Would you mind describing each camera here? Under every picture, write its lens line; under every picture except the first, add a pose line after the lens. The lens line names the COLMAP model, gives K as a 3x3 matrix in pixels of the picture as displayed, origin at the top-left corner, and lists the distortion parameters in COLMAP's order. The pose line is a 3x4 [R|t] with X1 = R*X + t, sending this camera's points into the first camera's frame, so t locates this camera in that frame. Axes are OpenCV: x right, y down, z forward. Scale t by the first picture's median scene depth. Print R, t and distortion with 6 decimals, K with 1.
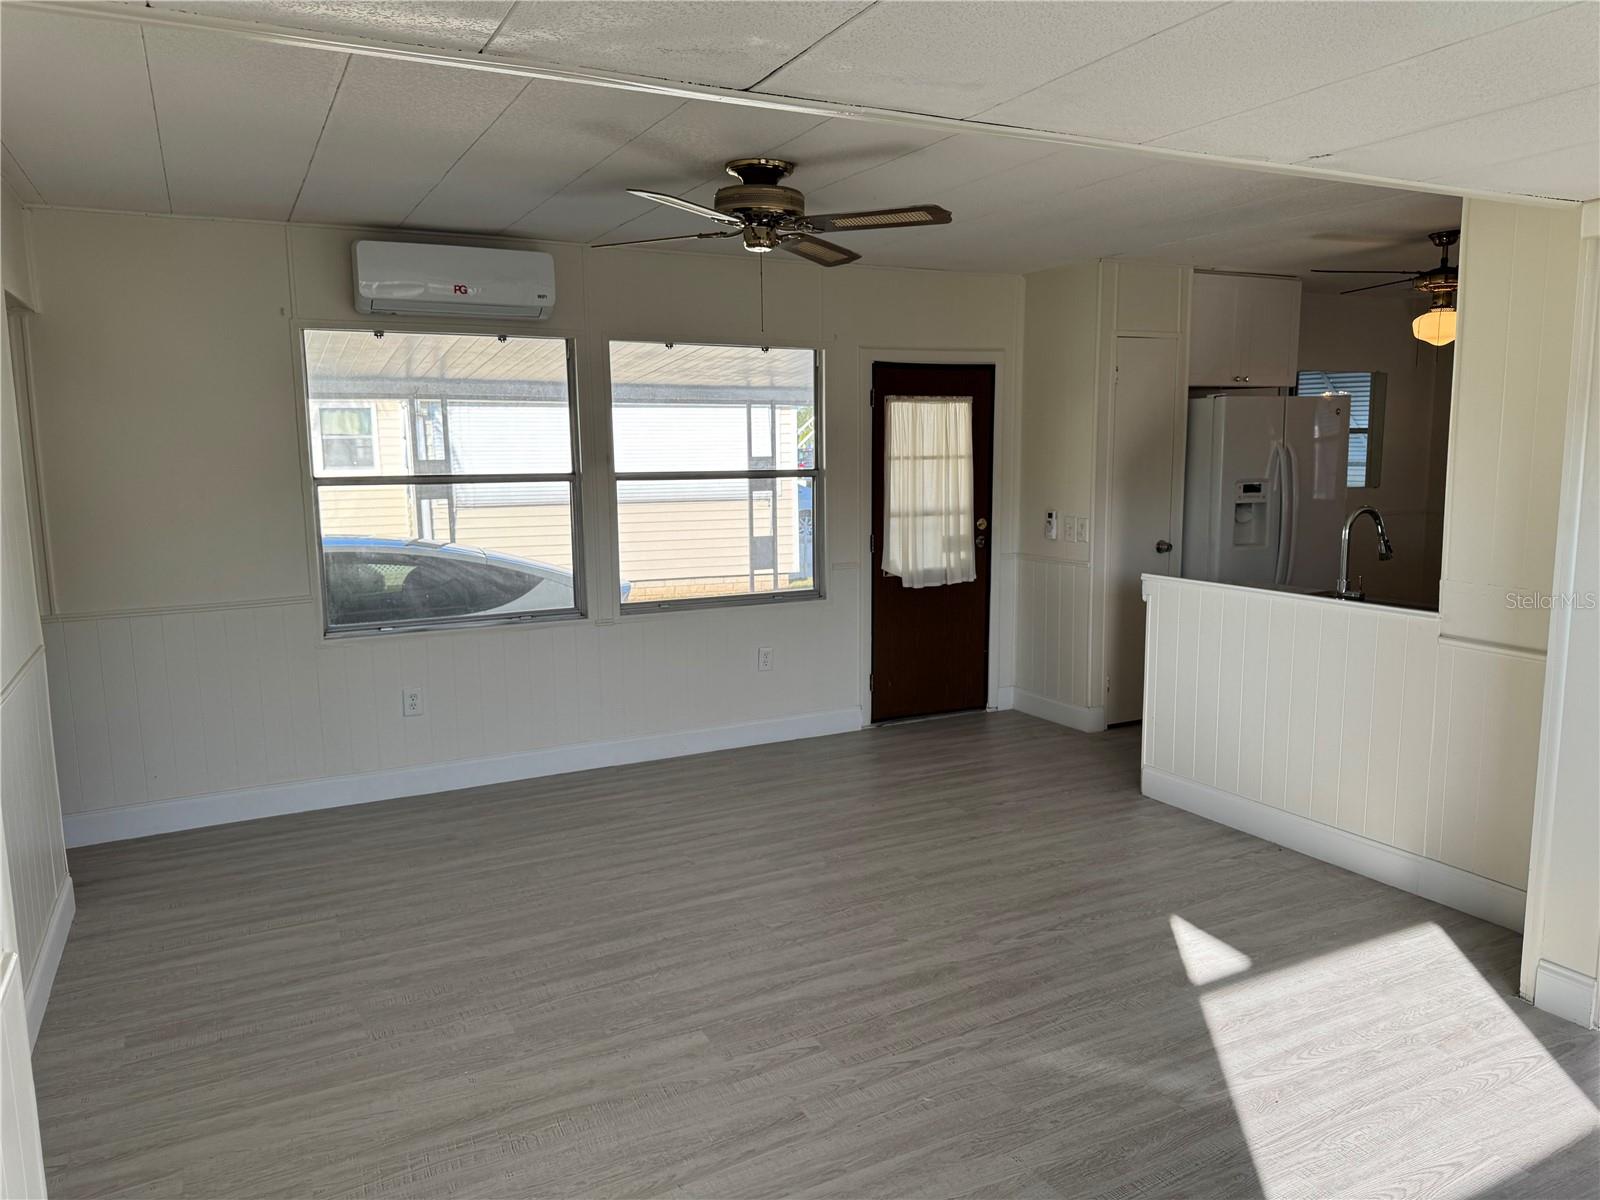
lens RADIAL K [[1131.9, 0, 797.4], [0, 1131.9, 601.8], [0, 0, 1]] dist [0.046694, -0.050661]
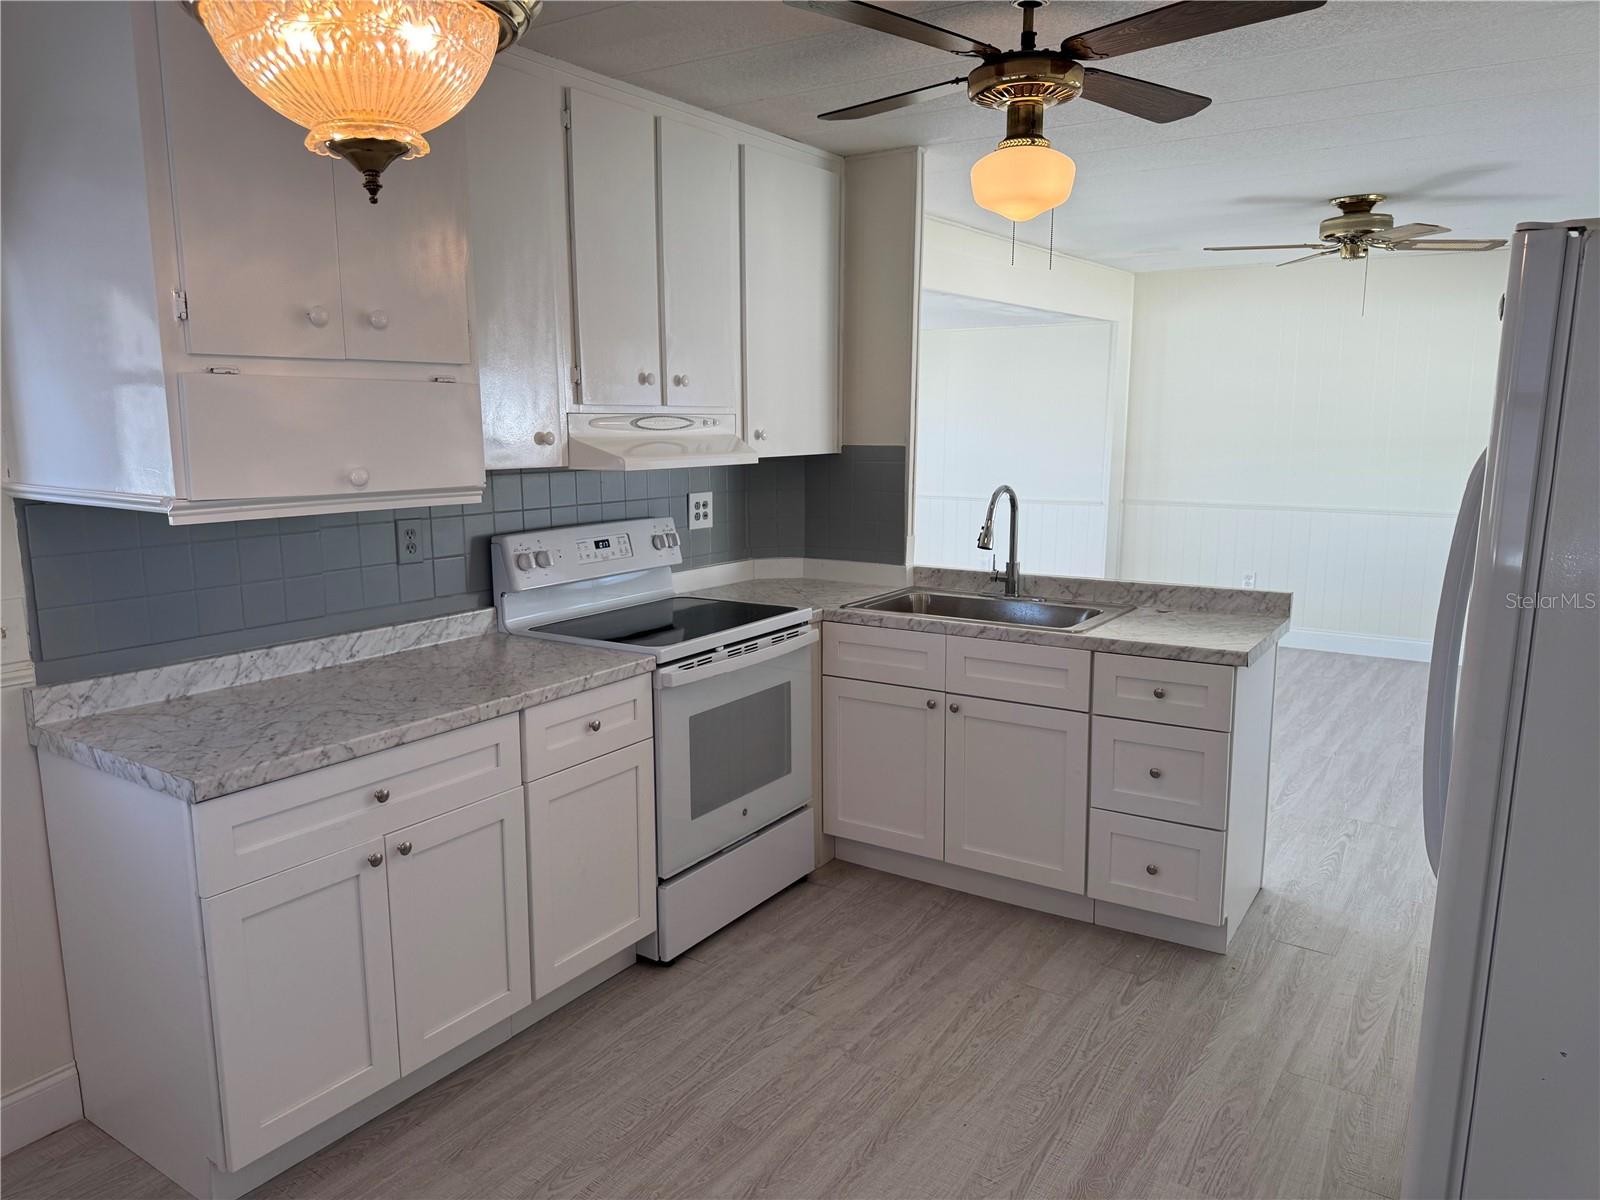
lens RADIAL K [[1131.9, 0, 807.2], [0, 1131.9, 608.8], [0, 0, 1]] dist [0.046694, -0.050661]
pose [[-0.876621, 0.094189, -0.471874, 1.370967], [-0.056972, 0.953440, 0.296153, -0.314052], [0.477798, 0.286497, -0.830439, 2.199324]]
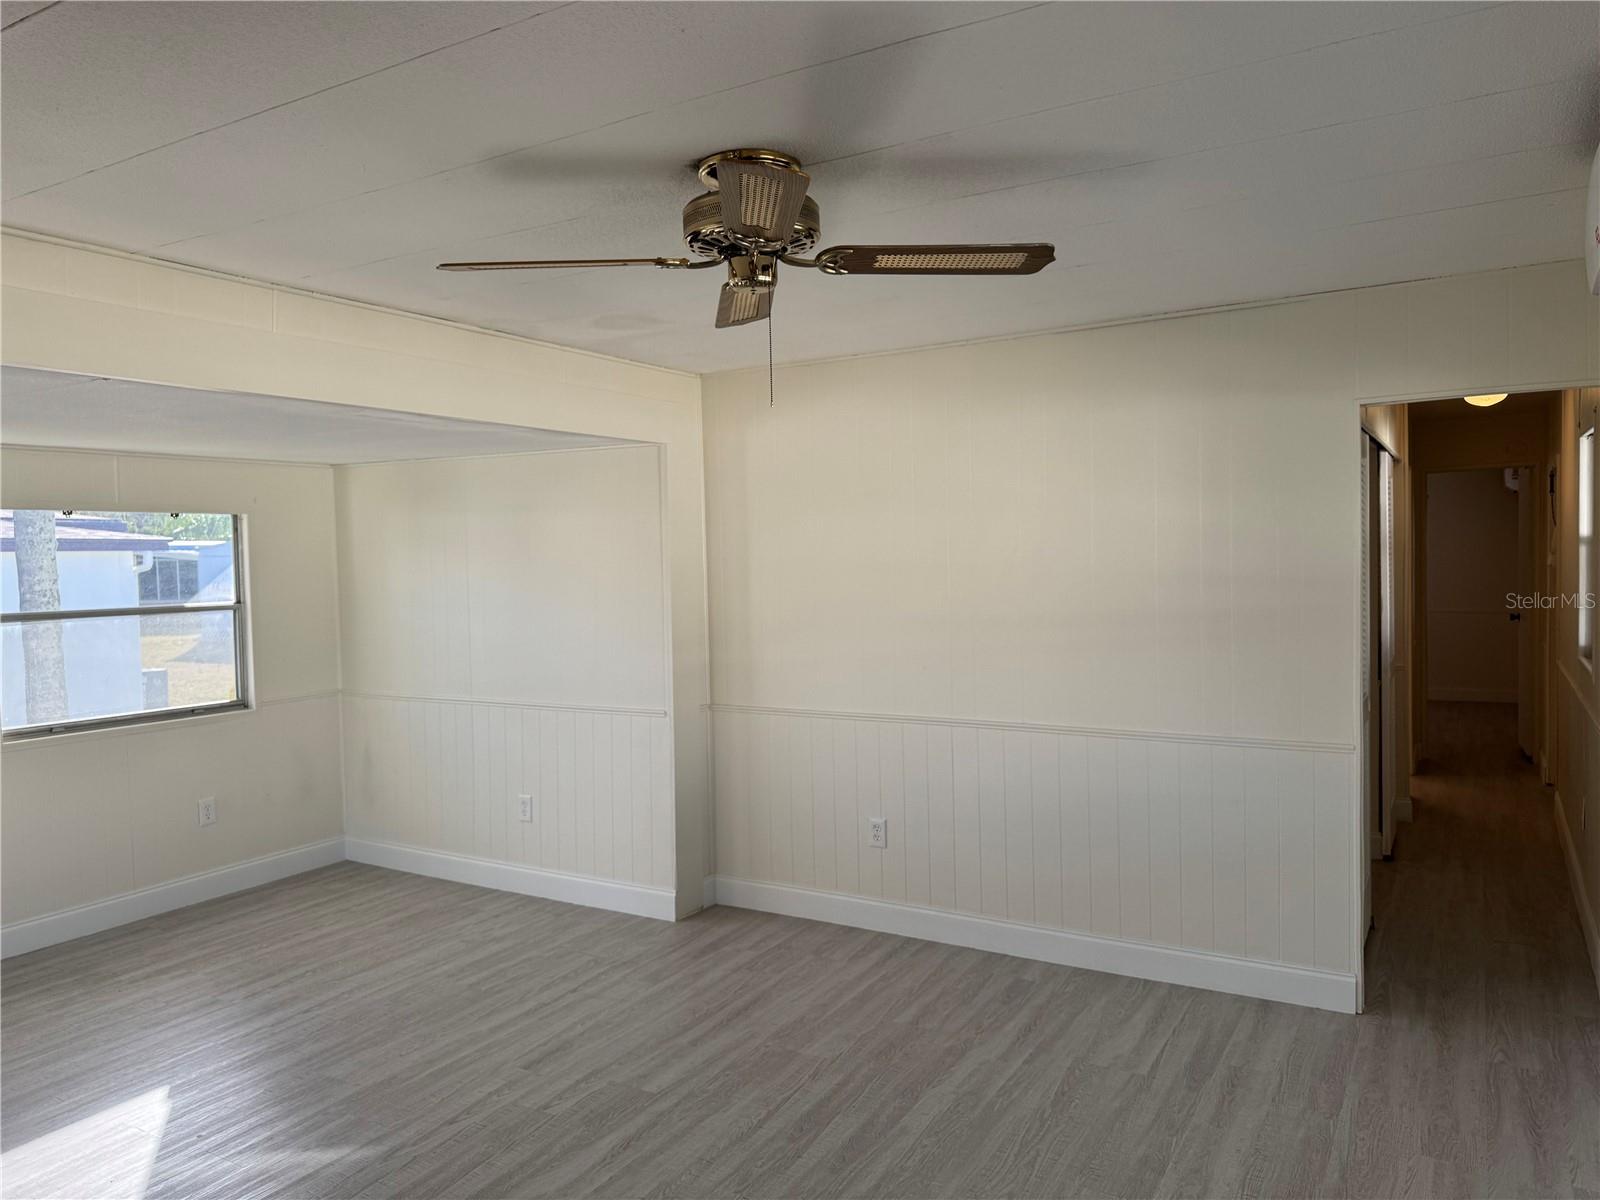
lens RADIAL K [[1131.9, 0, 799.6], [0, 1131.9, 596.1], [0, 0, 1]] dist [0.046694, -0.050661]
pose [[-0.842680, 0.052671, -0.535832, 0.350507], [-0.044564, 0.984965, 0.166905, -0.282591], [0.536567, 0.164526, -0.827663, 1.813844]]
